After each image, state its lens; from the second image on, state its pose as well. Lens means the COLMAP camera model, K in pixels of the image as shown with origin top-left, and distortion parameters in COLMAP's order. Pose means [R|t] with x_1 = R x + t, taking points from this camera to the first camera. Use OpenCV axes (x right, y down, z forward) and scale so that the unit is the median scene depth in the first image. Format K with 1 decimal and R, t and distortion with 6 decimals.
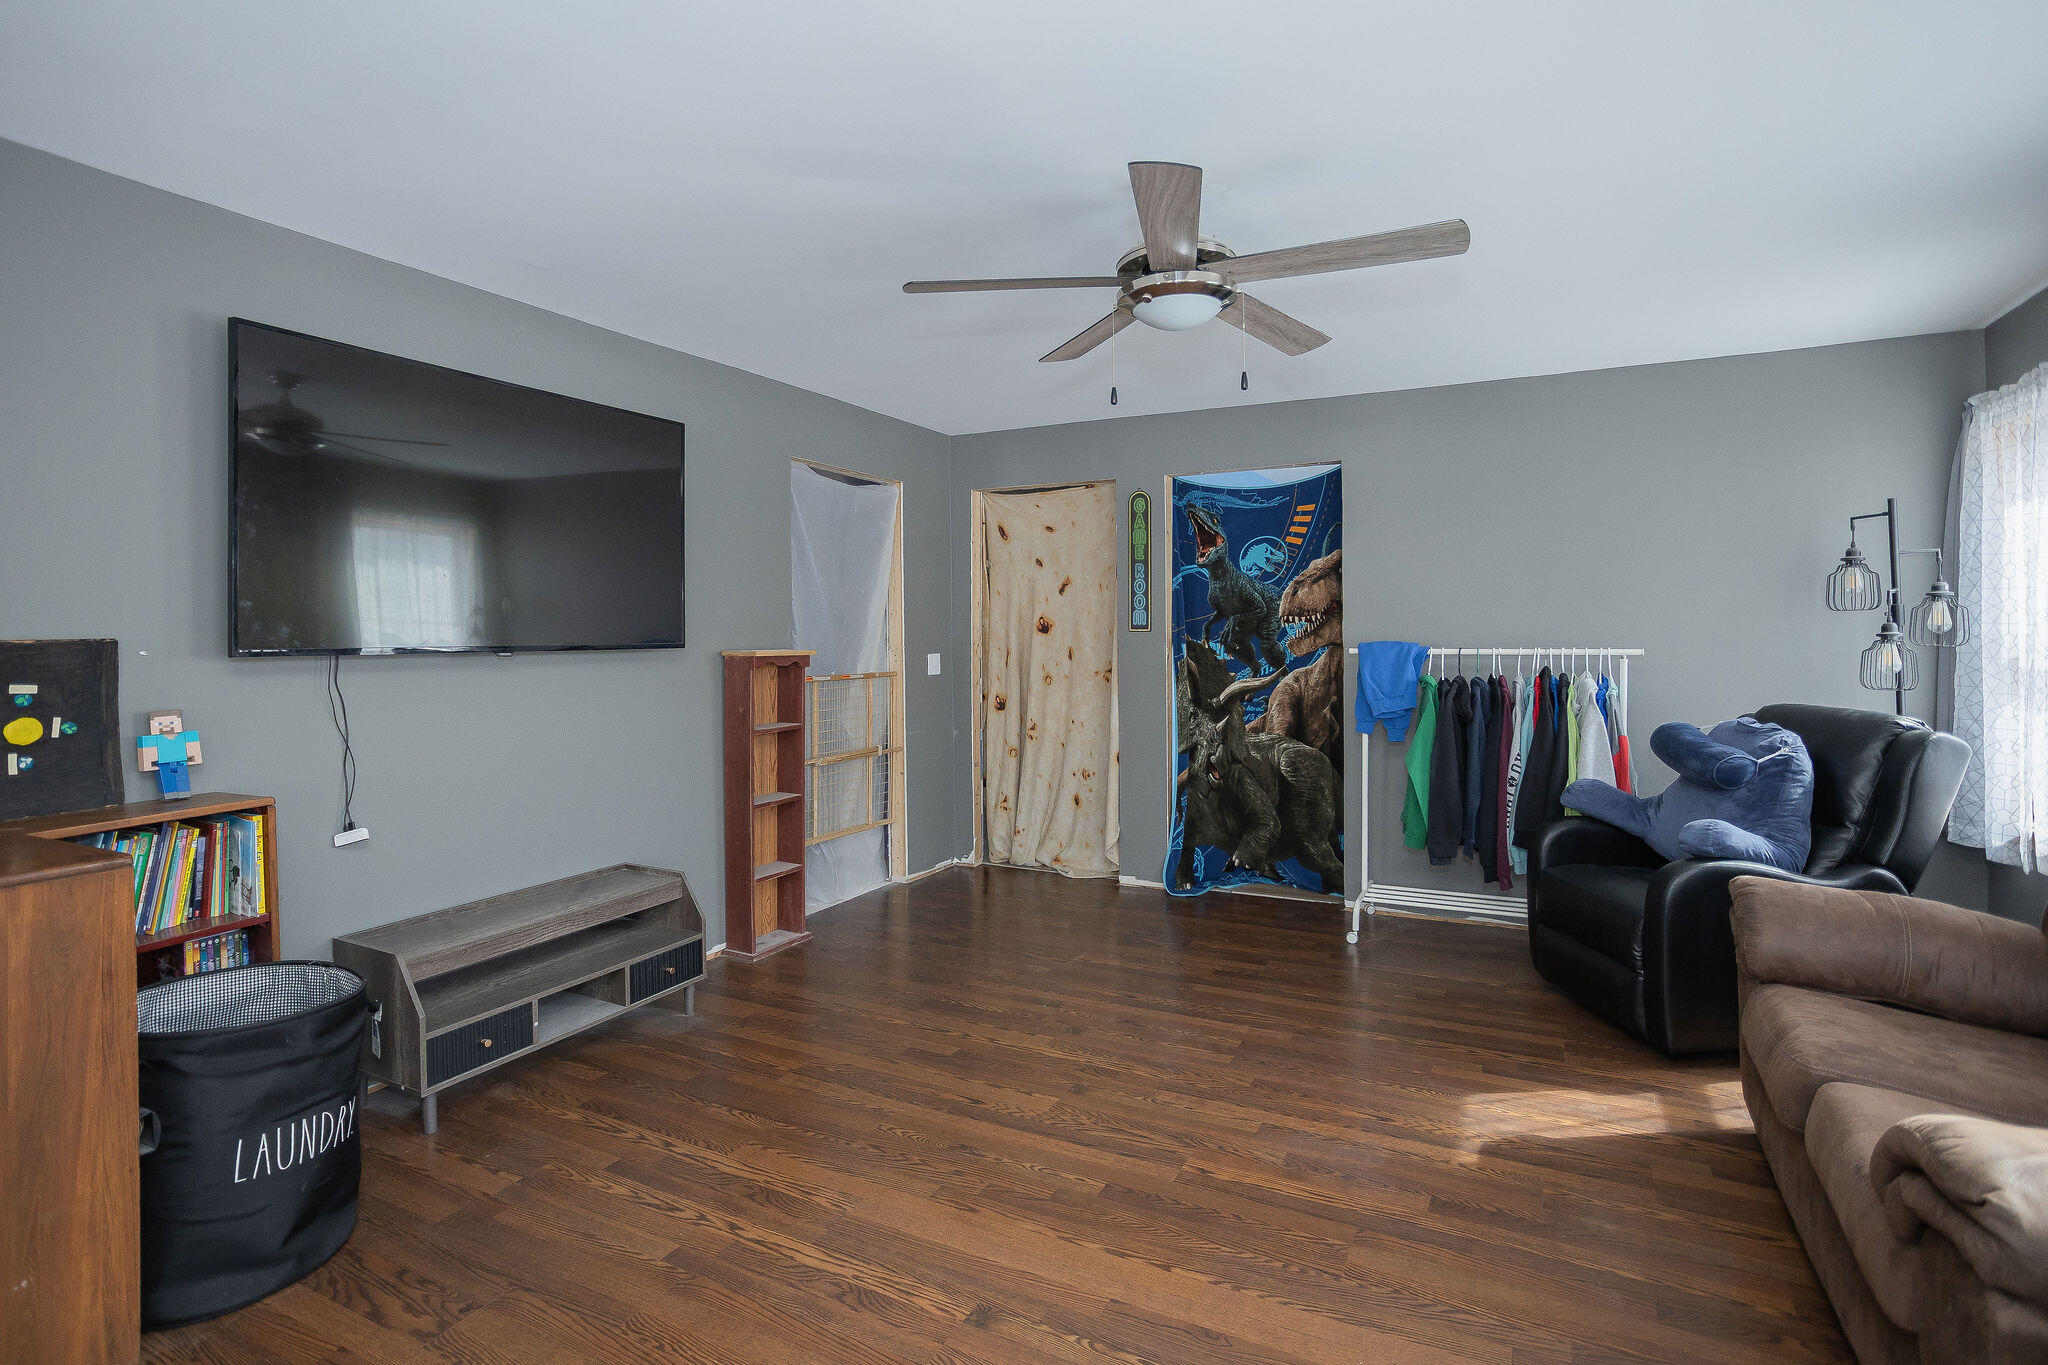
lens RADIAL K [[1020.6, 0, 1018.9], [0, 1020.6, 672.2], [0, 0, 1]] dist [-0.042921, 0.032421]
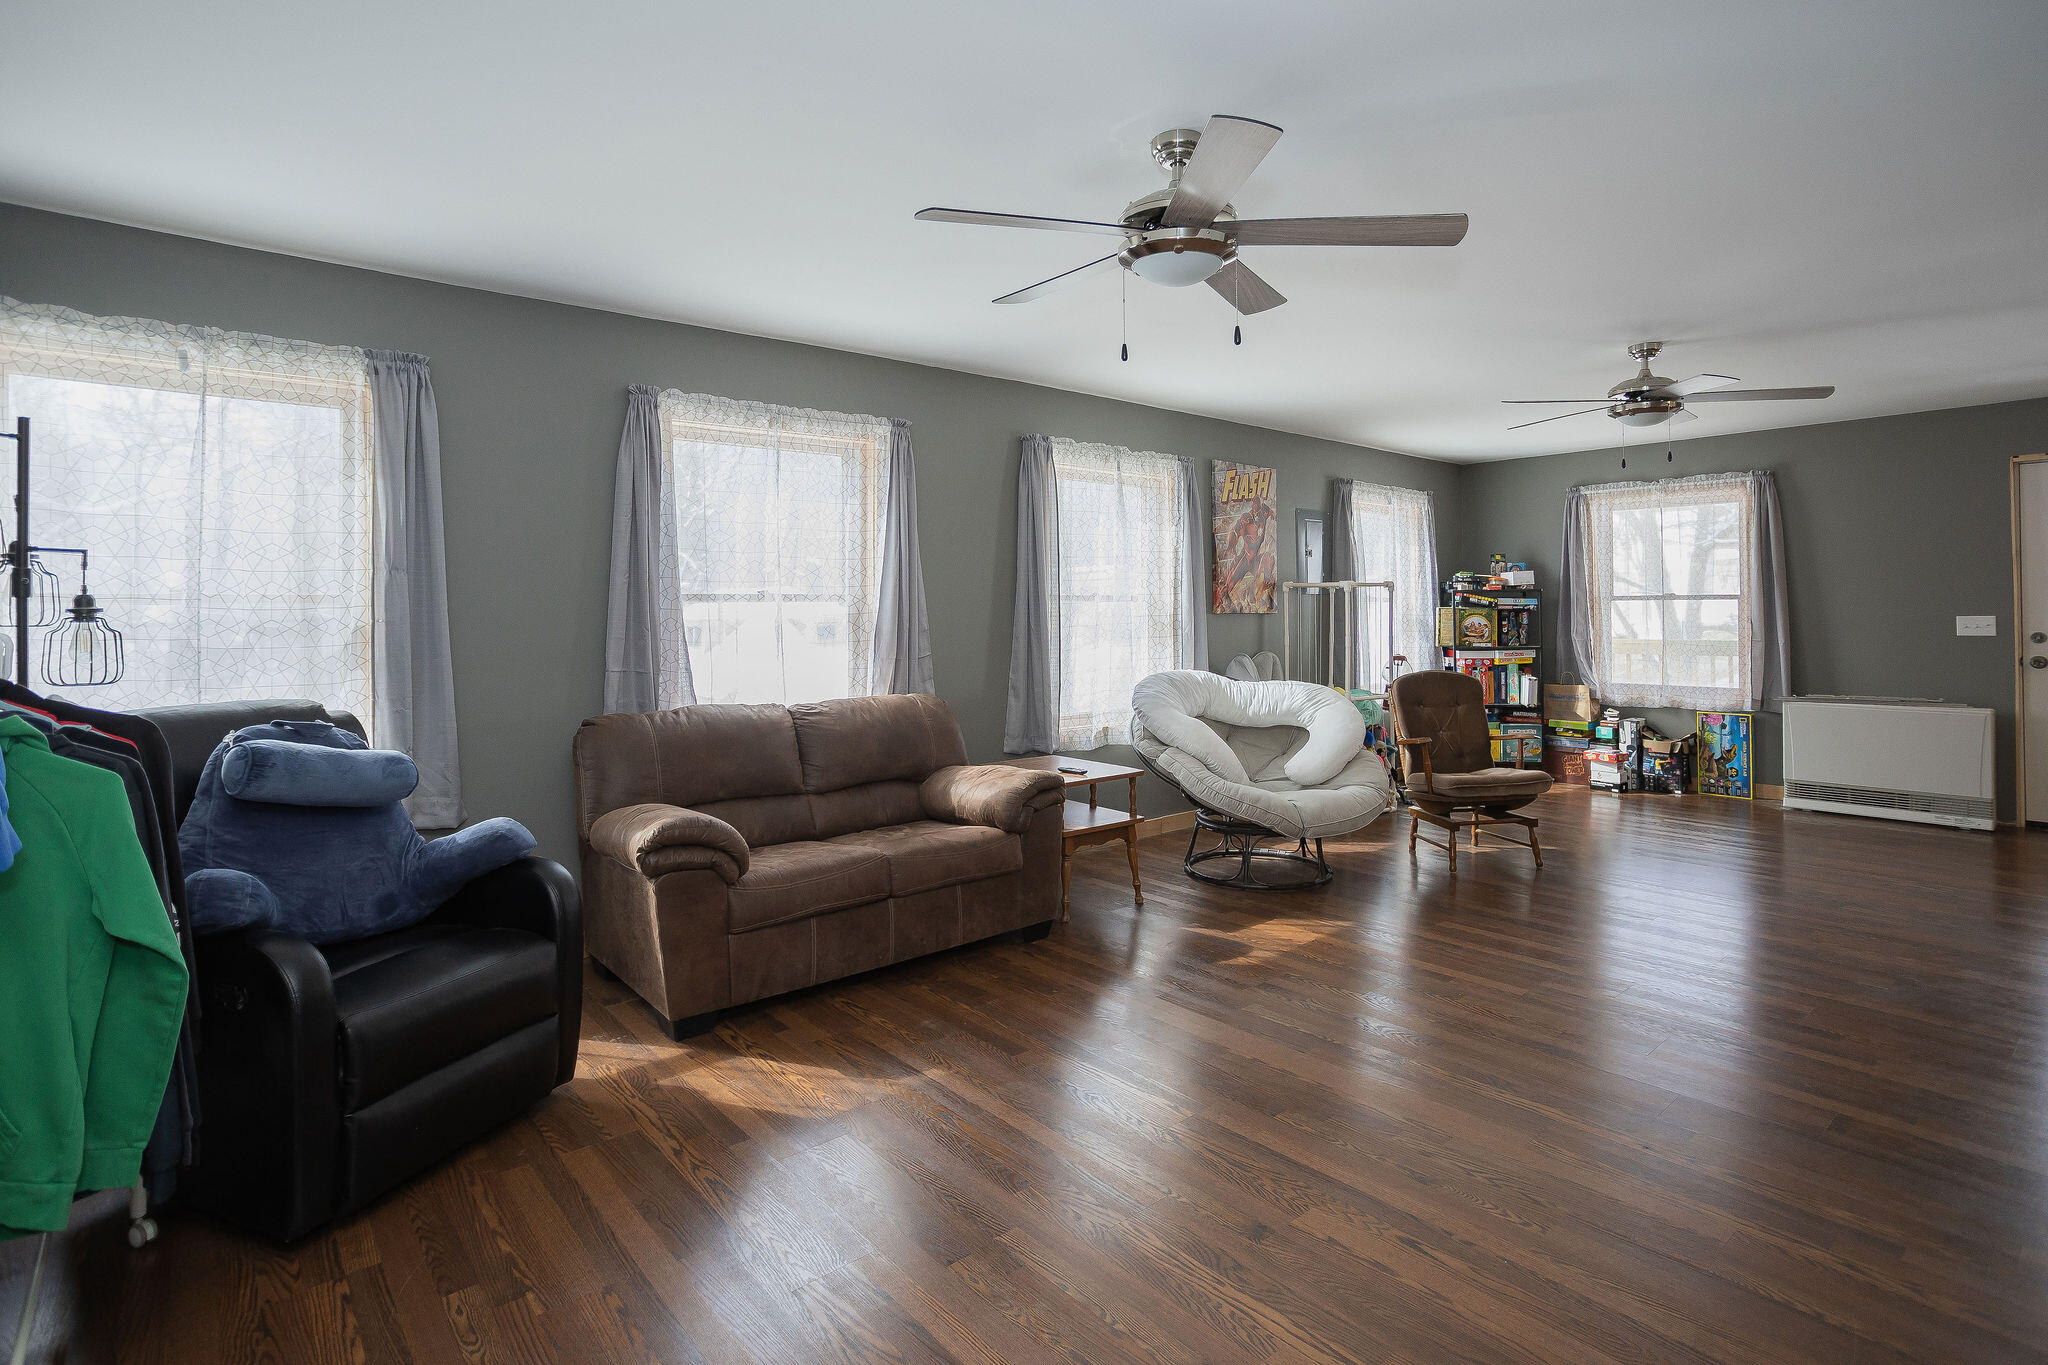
lens RADIAL K [[1020.6, 0, 1018.9], [0, 1020.6, 672.2], [0, 0, 1]] dist [-0.042921, 0.032421]
pose [[-0.928780, -0.008086, 0.370544, -0.046456], [0.027578, 0.995483, 0.090847, -0.050983], [-0.369605, 0.094595, -0.924362, 1.777703]]
